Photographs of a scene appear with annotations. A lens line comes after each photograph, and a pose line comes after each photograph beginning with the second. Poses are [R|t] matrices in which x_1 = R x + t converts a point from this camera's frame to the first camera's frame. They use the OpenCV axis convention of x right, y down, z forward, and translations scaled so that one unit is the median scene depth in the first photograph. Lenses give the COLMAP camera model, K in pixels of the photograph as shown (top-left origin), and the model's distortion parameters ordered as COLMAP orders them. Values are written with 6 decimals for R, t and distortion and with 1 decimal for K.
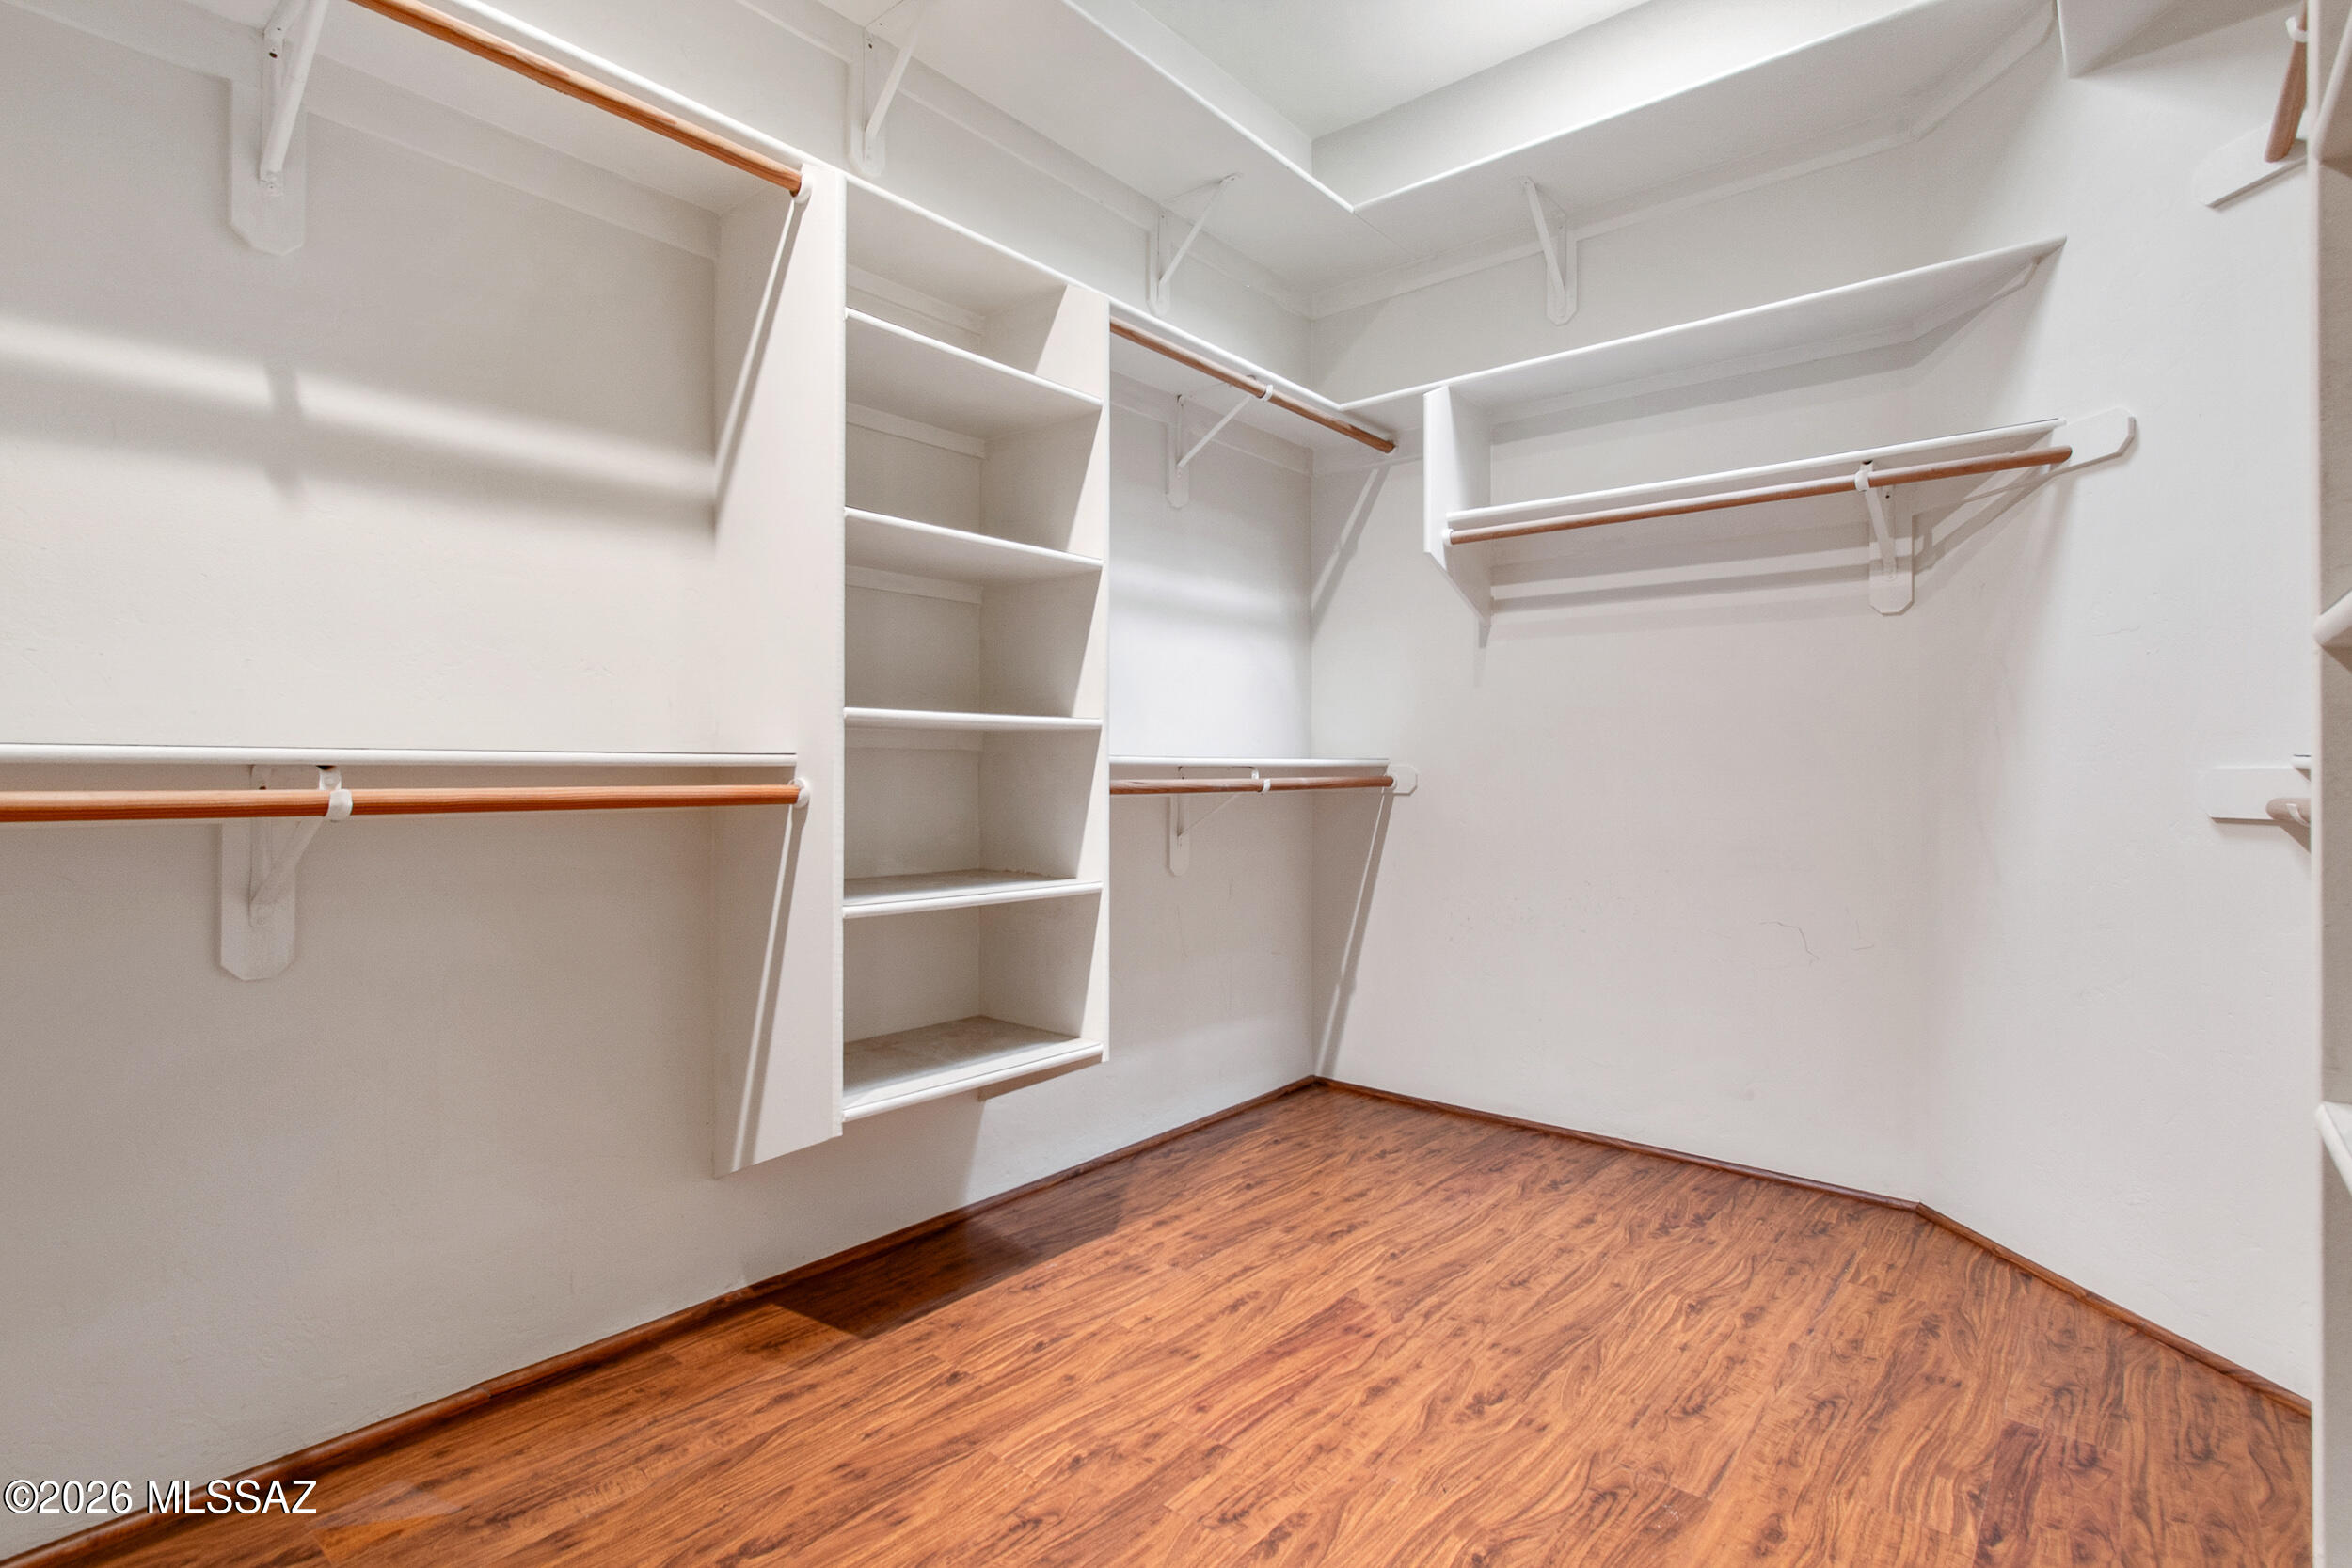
lens RADIAL K [[1124.0, 0, 1176.5], [0, 1124.0, 774.5], [0, 0, 1]] dist [0.003416, 0.000021]
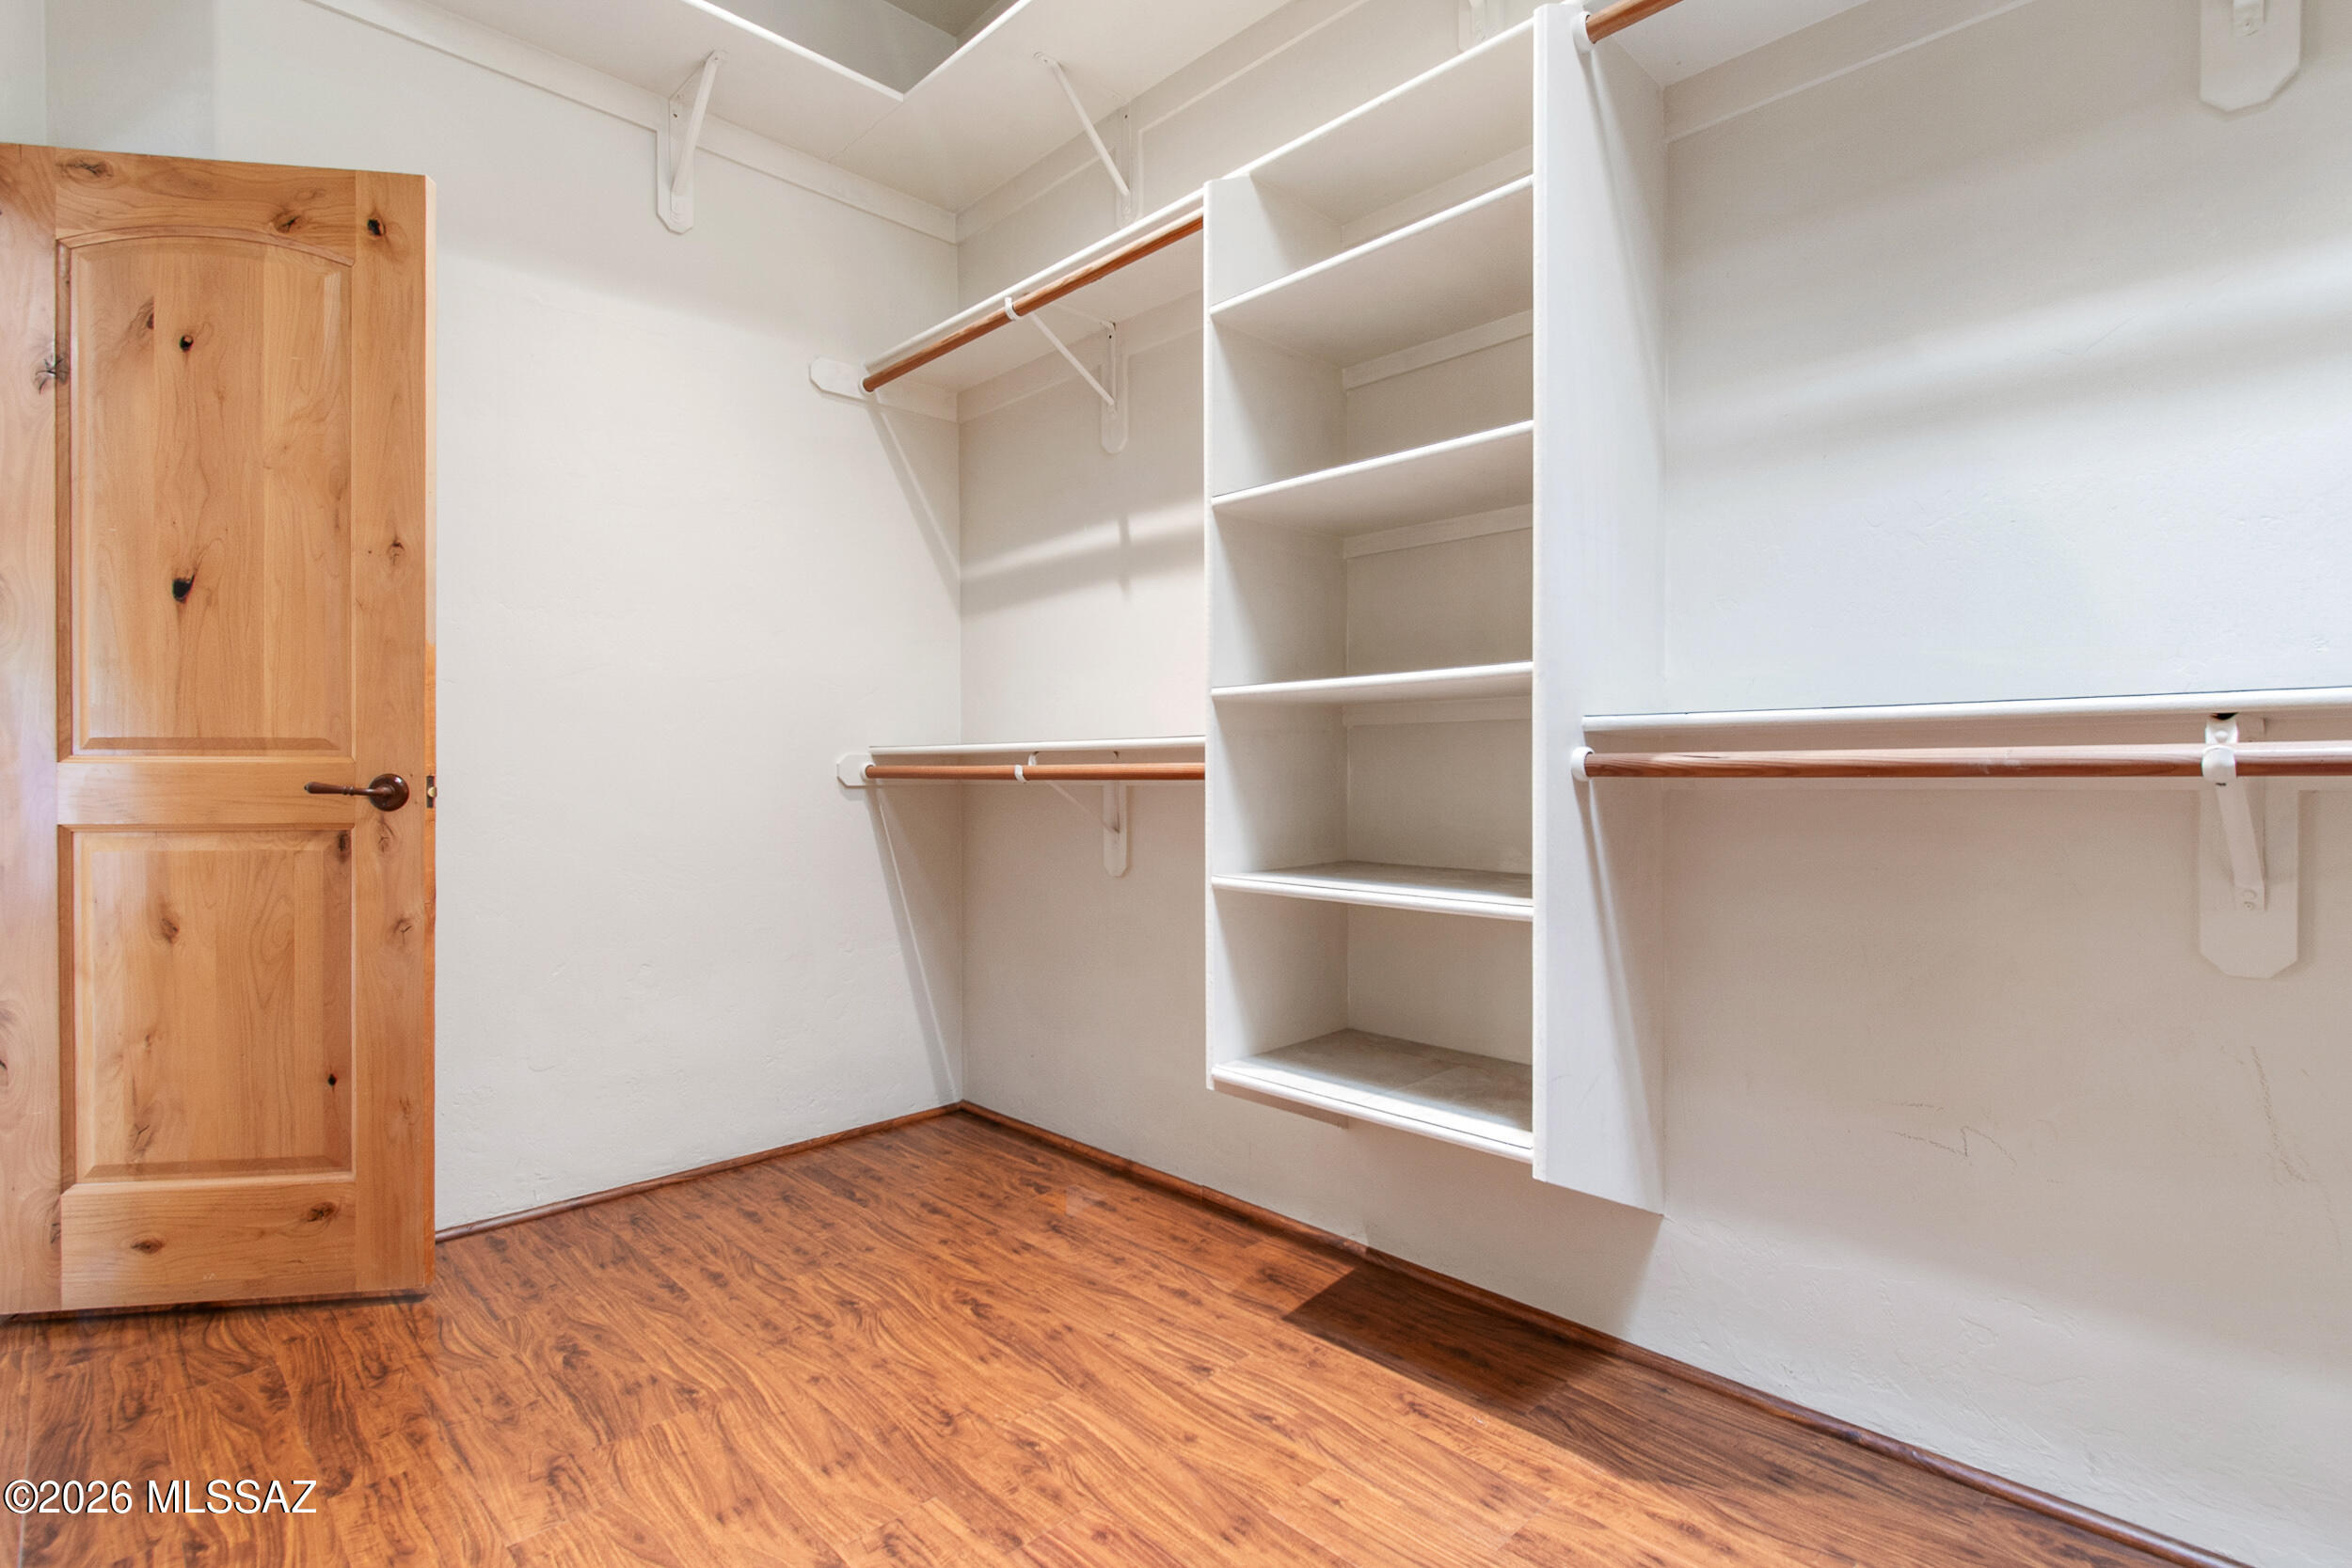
lens RADIAL K [[1185.0, 0, 1176.0], [0, 1185.0, 784.0], [0, 0, 1]] dist [0.017925, 0.000016]
pose [[-0.113523, 0.029579, -0.993095, 0.748910], [0.023839, 0.999350, 0.027041, -0.002142], [0.993249, -0.020604, -0.114154, 1.011265]]
